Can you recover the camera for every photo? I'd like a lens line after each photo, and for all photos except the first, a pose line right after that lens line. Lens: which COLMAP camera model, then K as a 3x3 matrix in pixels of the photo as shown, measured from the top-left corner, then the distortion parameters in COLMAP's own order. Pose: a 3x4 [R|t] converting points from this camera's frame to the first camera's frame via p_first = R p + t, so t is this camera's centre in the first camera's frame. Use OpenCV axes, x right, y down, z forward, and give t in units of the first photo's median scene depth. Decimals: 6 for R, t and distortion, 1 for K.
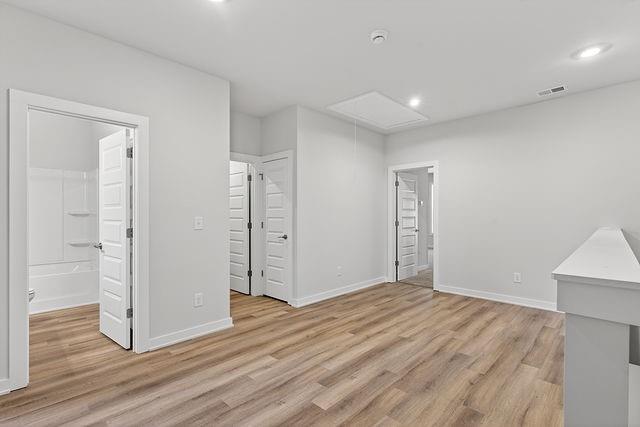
lens RADIAL K [[301.9, 0, 321.7], [0, 301.9, 212.0], [0, 0, 1]] dist [-0.000222, -0.000520]
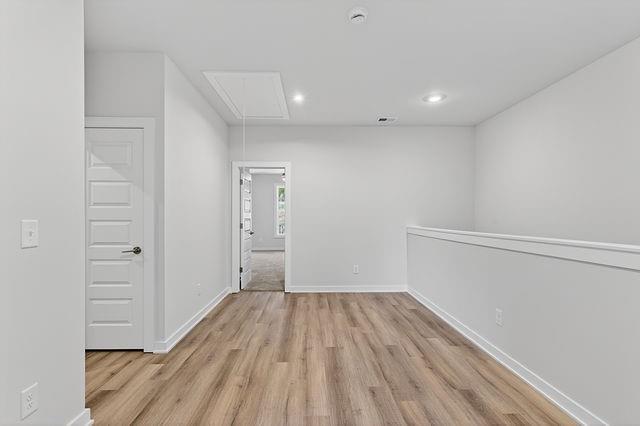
lens RADIAL K [[304.2, 0, 316.6], [0, 304.2, 214.8], [0, 0, 1]] dist [0.002092, -0.000383]
pose [[0.703846, 0.006741, 0.710320, -0.391175], [-0.008871, 0.999960, -0.000699, 0.005550], [-0.710297, -0.005810, 0.703878, 0.334385]]
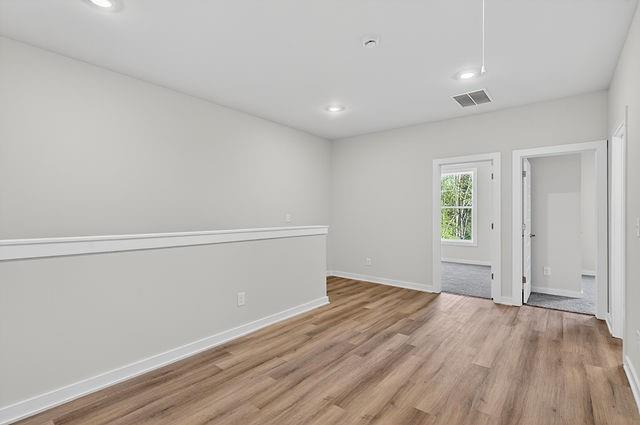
lens RADIAL K [[304.2, 0, 316.6], [0, 304.2, 214.3], [0, 0, 1]] dist [0.002092, -0.000383]
pose [[-0.996888, -0.003186, -0.078770, 0.332448], [-0.002185, 0.999916, -0.012799, 0.016029], [0.078804, -0.012587, -0.996811, 1.482321]]
